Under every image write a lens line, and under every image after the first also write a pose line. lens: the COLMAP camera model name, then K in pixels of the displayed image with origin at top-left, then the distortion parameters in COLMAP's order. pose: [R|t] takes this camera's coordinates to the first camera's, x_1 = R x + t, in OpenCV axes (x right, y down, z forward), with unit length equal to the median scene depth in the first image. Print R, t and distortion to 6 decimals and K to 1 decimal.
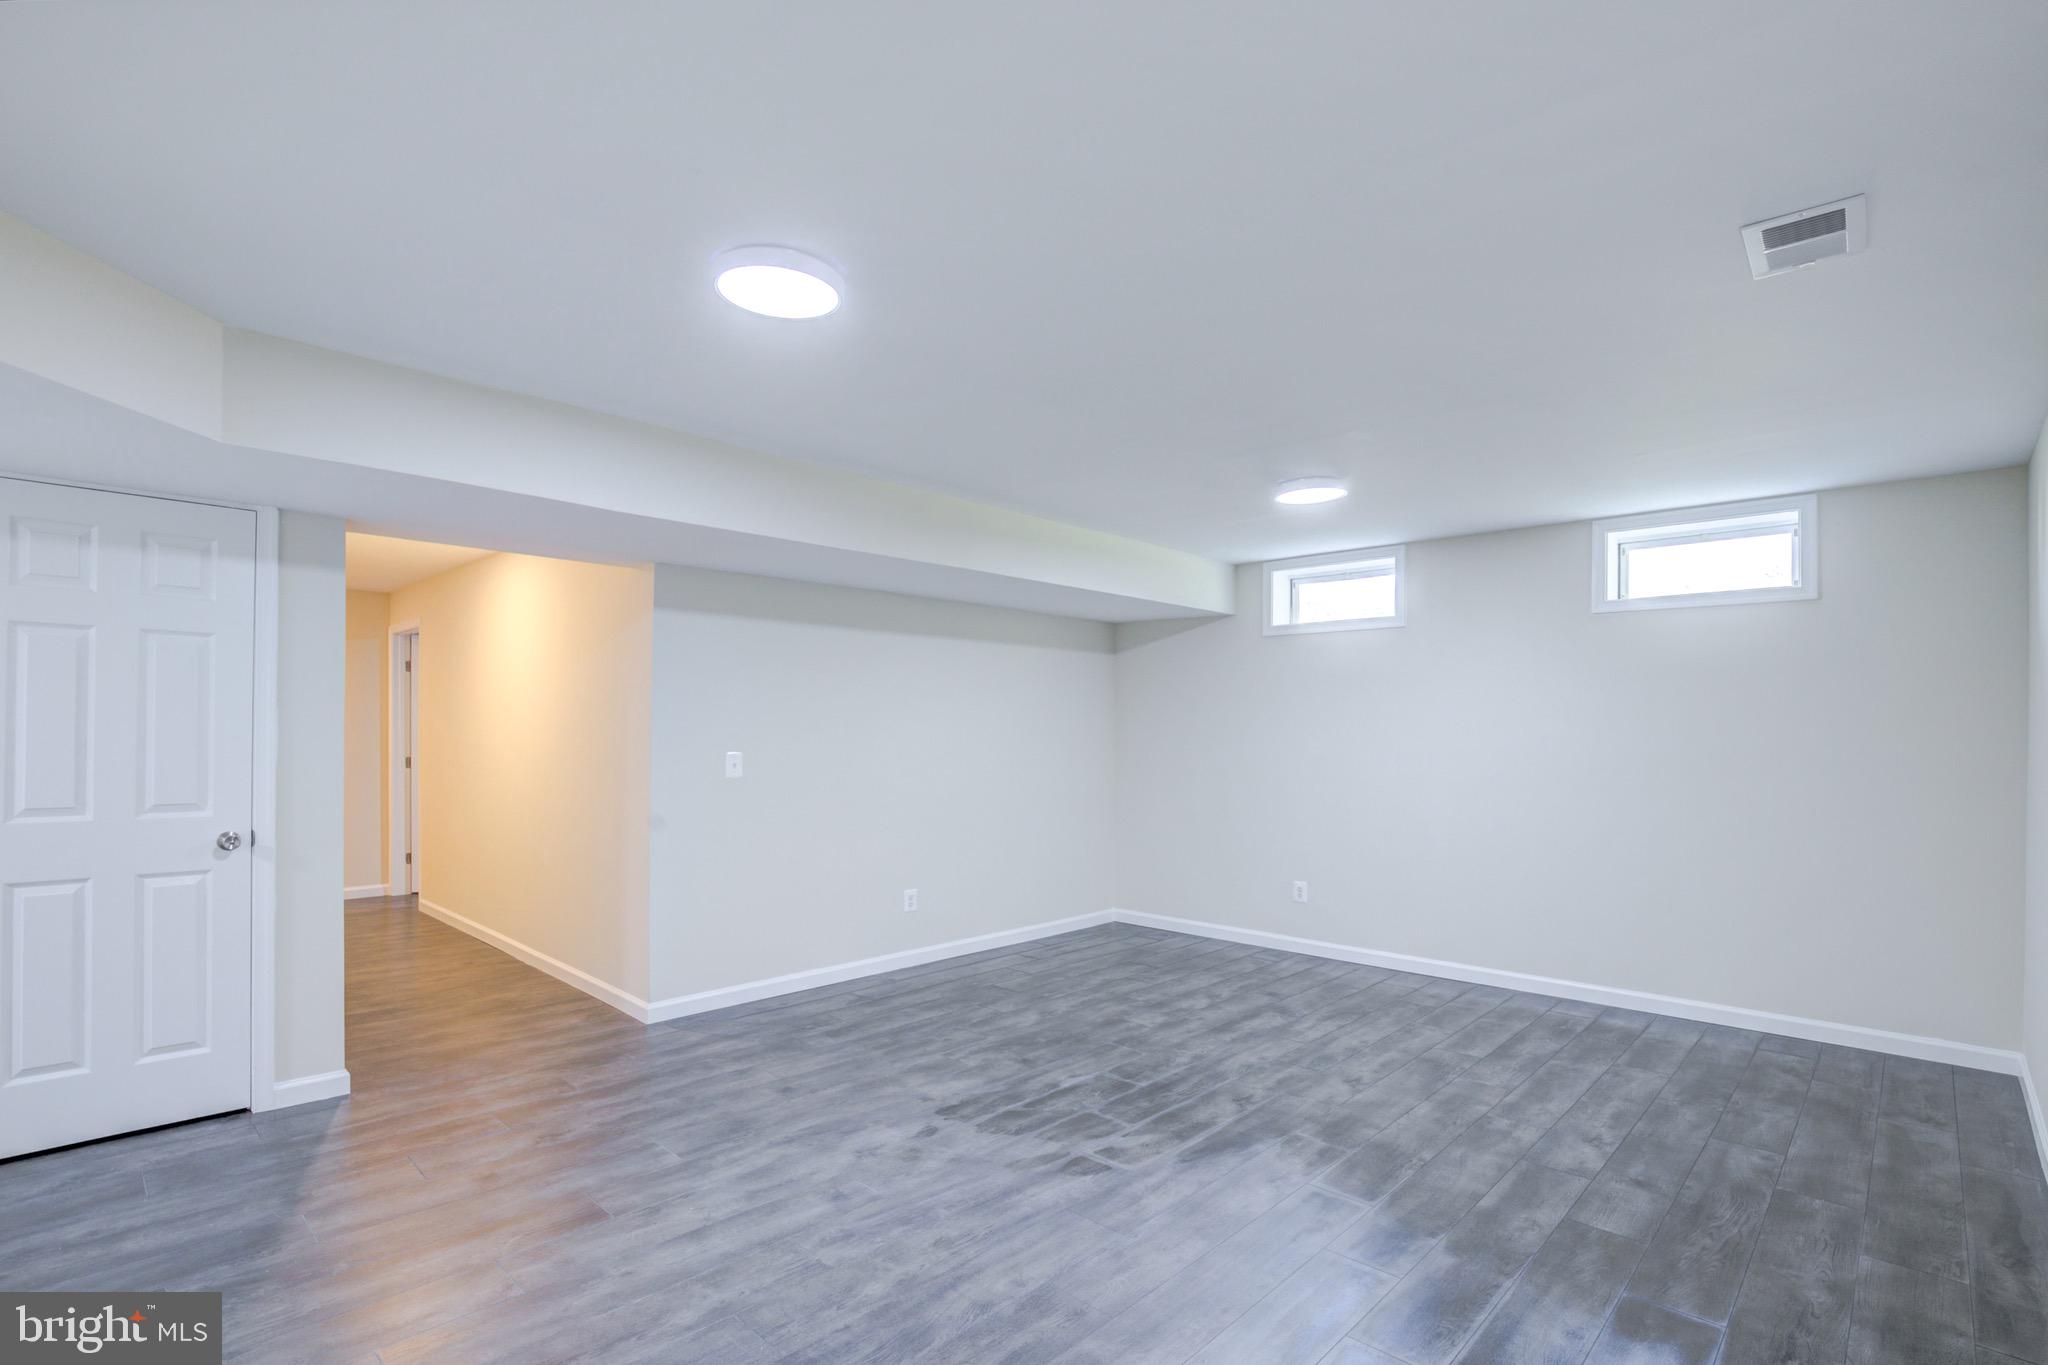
lens RADIAL K [[958.2, 0, 1024.0], [0, 958.2, 682.5], [0, 0, 1]] dist [-0.029446, 0.000576]
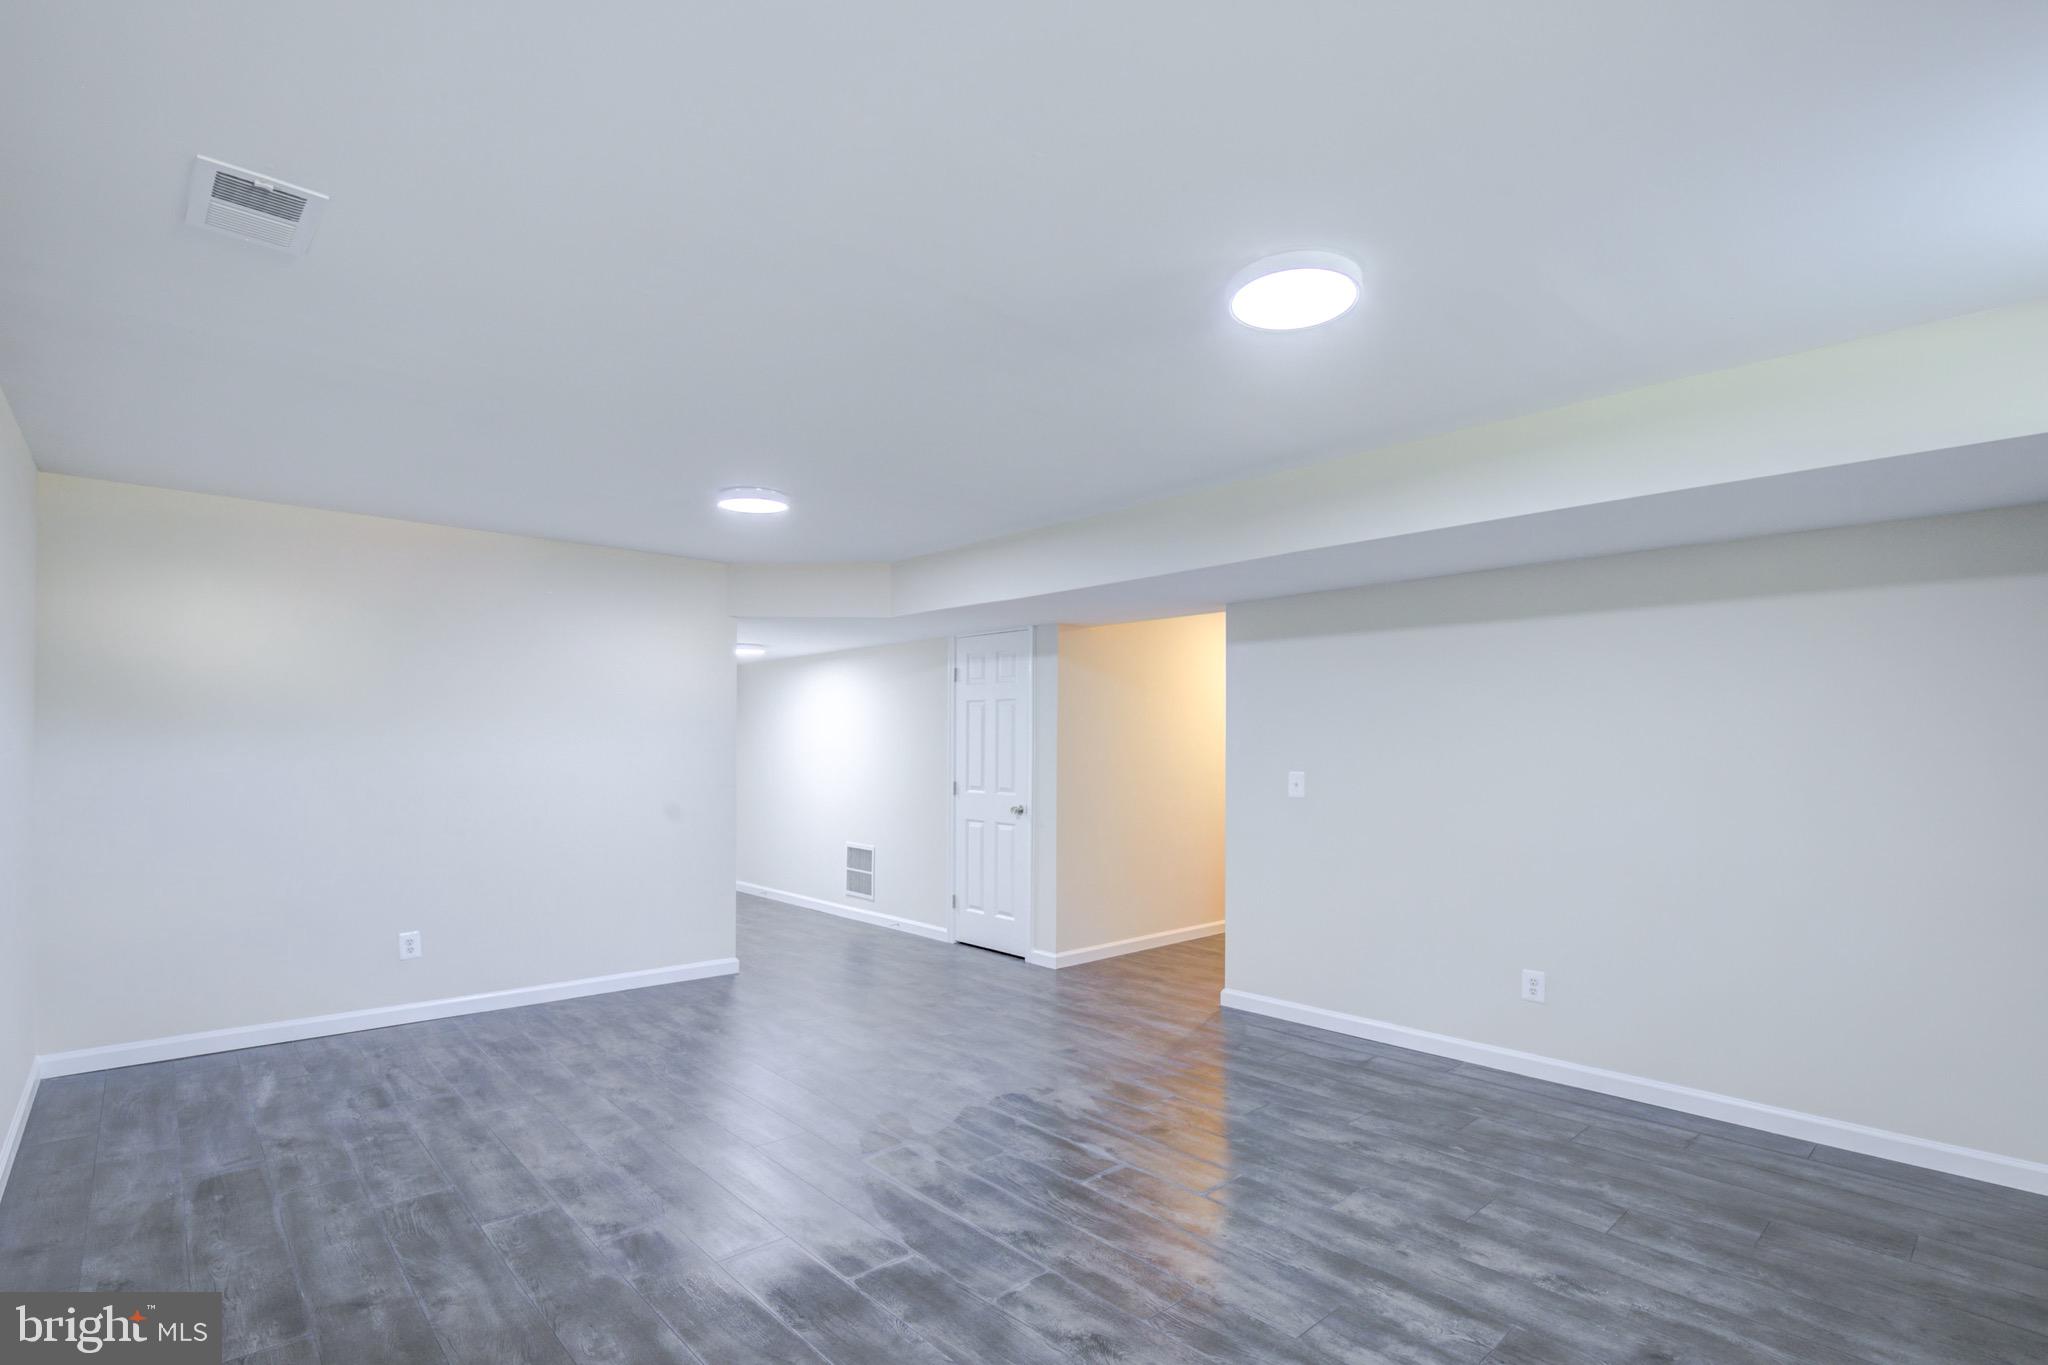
lens RADIAL K [[958.2, 0, 1024.0], [0, 958.2, 682.5], [0, 0, 1]] dist [-0.029446, 0.000576]
pose [[-0.050349, -0.073549, -0.996020, 0.894438], [0.043014, 0.996200, -0.075737, 0.052533], [0.997805, -0.046656, -0.046994, 0.934819]]
